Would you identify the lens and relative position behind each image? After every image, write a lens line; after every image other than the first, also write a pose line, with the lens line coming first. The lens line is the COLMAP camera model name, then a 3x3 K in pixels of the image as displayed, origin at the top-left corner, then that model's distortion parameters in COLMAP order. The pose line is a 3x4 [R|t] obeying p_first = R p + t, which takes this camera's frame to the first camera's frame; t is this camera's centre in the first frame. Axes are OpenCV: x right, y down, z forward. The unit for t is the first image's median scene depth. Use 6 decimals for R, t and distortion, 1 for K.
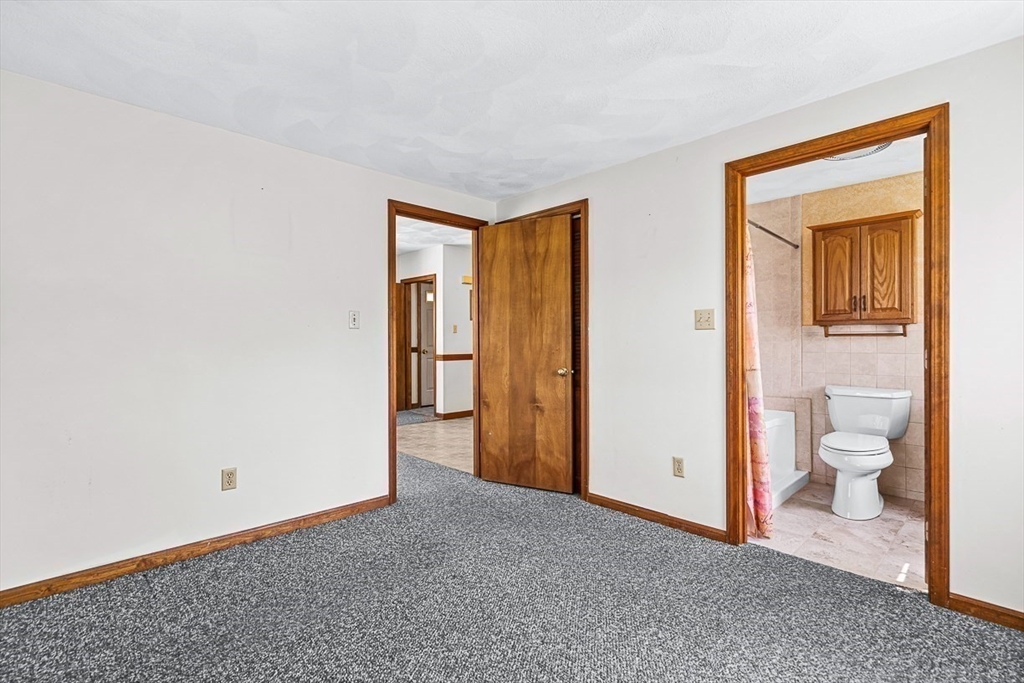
lens RADIAL K [[476.7, 0, 512.0], [0, 476.7, 340.2], [0, 0, 1]] dist [-0.000117, -0.000104]
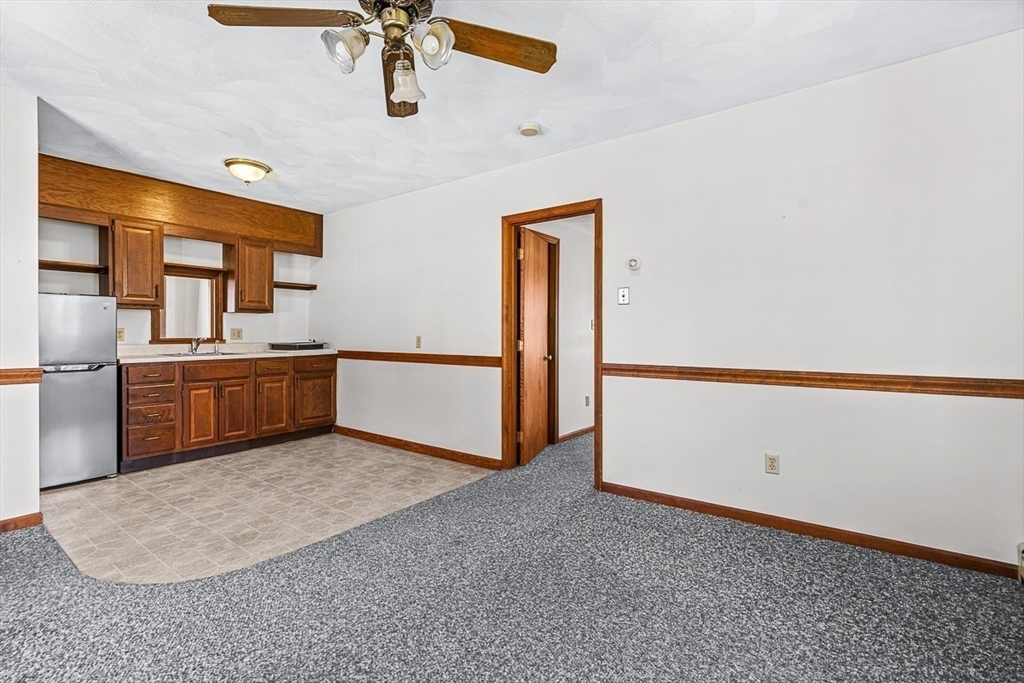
lens RADIAL K [[470.0, 0, 512.0], [0, 470.0, 341.5], [0, 0, 1]] dist [-0.003254, 0.000456]
pose [[-0.171069, -0.014401, 0.985154, -0.596373], [-0.005253, 0.999892, 0.013704, 0.000645], [-0.985245, -0.002831, -0.171126, 0.658282]]
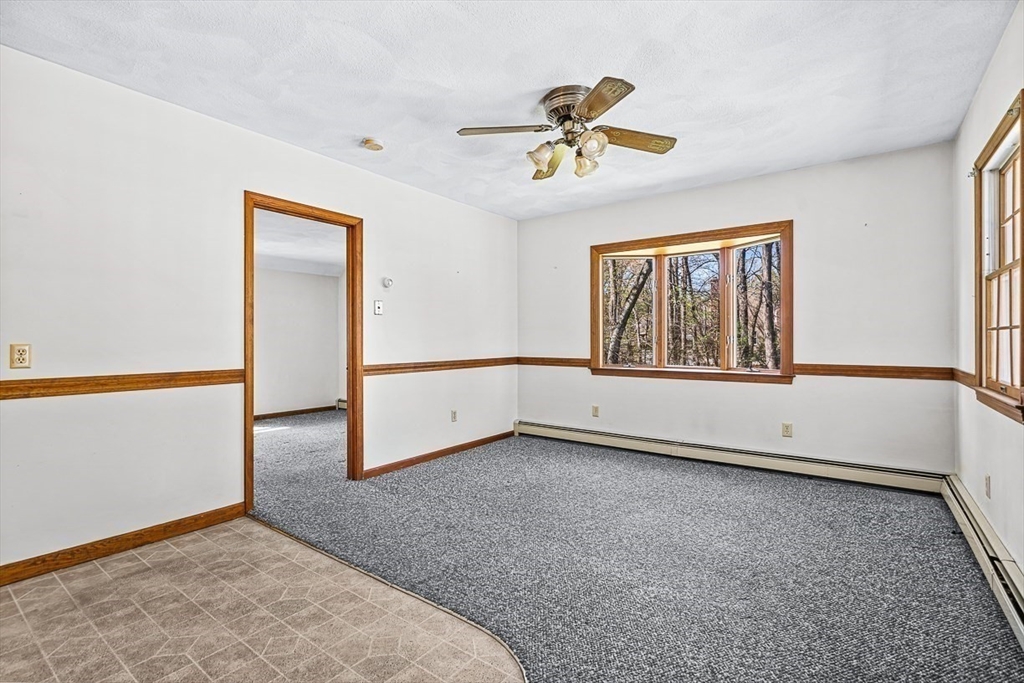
lens RADIAL K [[470.0, 0, 512.0], [0, 470.0, 341.5], [0, 0, 1]] dist [-0.003254, 0.000456]
pose [[-0.985152, 0.003993, -0.171640, -0.212457], [0.003729, 0.999991, 0.001856, 0.001035], [0.171646, 0.001188, -0.985158, 1.049474]]
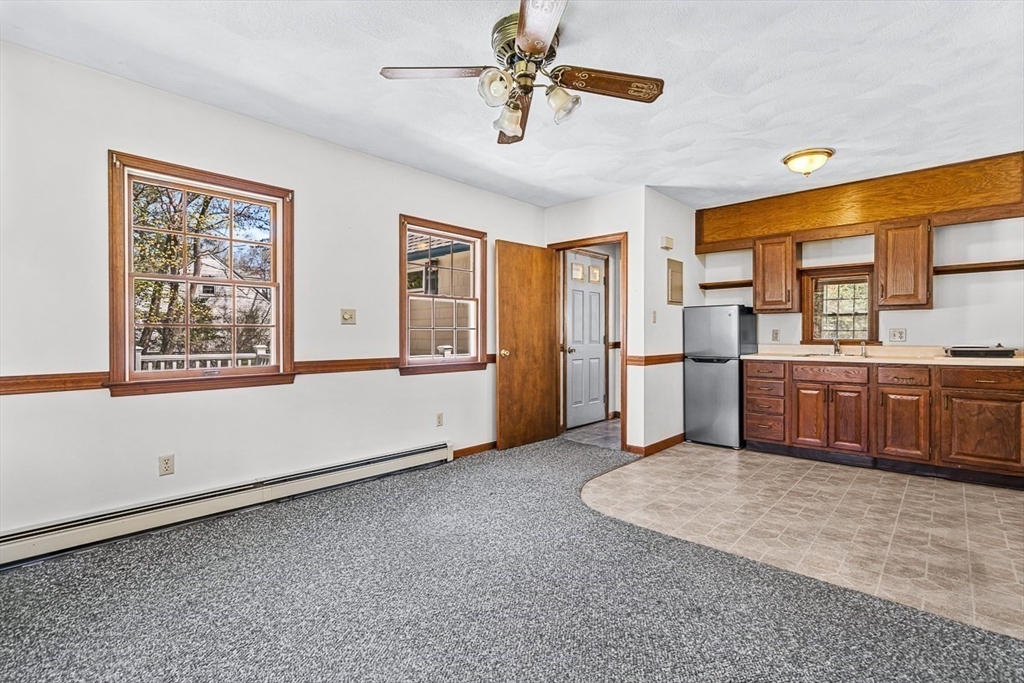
lens RADIAL K [[470.0, 0, 512.0], [0, 470.0, 341.5], [0, 0, 1]] dist [-0.003254, 0.000456]
pose [[0.998287, -0.000493, 0.058513, -0.353445], [-0.000501, 0.999856, 0.016968, -0.000250], [-0.058513, -0.016968, 0.998142, 0.368044]]
